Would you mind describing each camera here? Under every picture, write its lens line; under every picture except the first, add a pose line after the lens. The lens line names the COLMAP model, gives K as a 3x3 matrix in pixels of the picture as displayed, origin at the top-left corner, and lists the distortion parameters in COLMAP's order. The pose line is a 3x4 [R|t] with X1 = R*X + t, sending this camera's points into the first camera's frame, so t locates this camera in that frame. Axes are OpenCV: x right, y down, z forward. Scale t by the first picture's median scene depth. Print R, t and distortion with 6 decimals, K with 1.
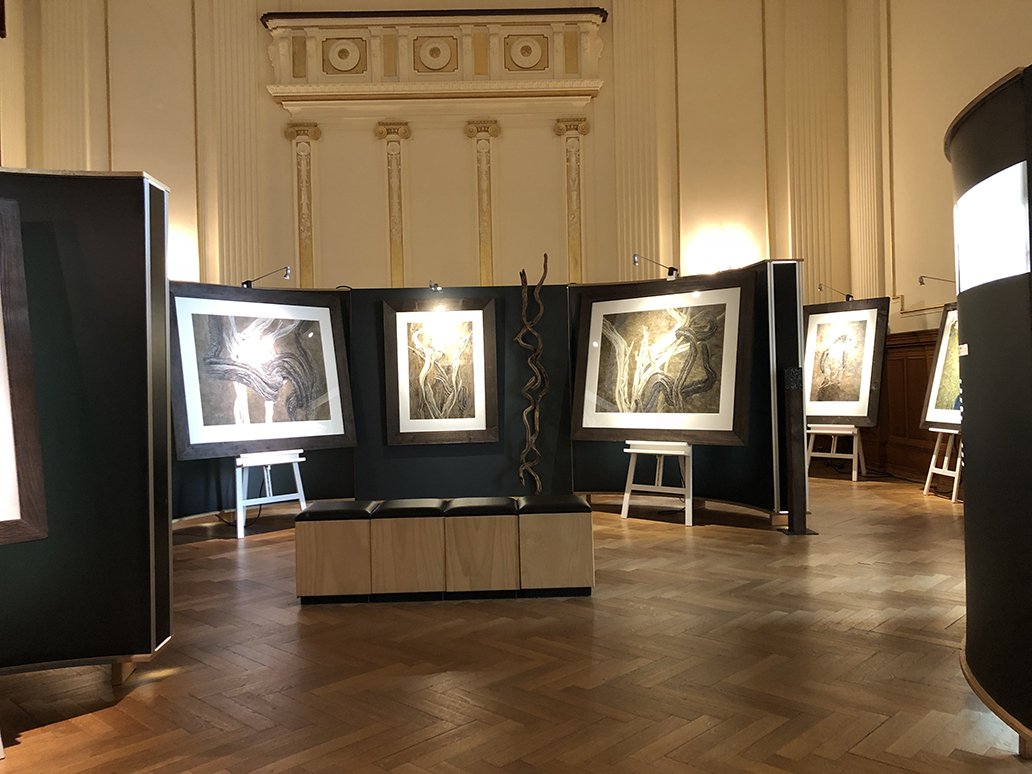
lens RADIAL K [[833.6, 0, 516.0], [0, 833.6, 387.0], [0, 0, 1]] dist [-0.009201, -0.003844]
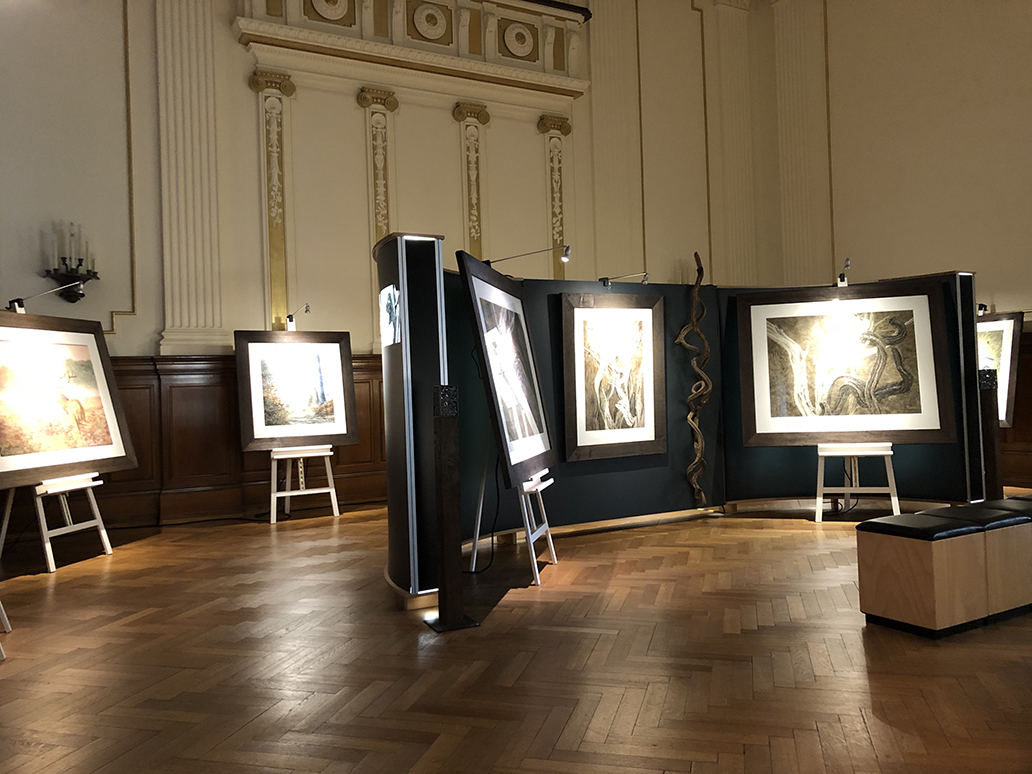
lens RADIAL K [[833.6, 0, 516.0], [0, 833.6, 387.0], [0, 0, 1]] dist [-0.009201, -0.003844]
pose [[0.883476, -0.004292, 0.468456, -0.634696], [0.017213, 0.999580, -0.023304, 0.012712], [-0.468159, 0.028652, 0.883179, 0.280710]]
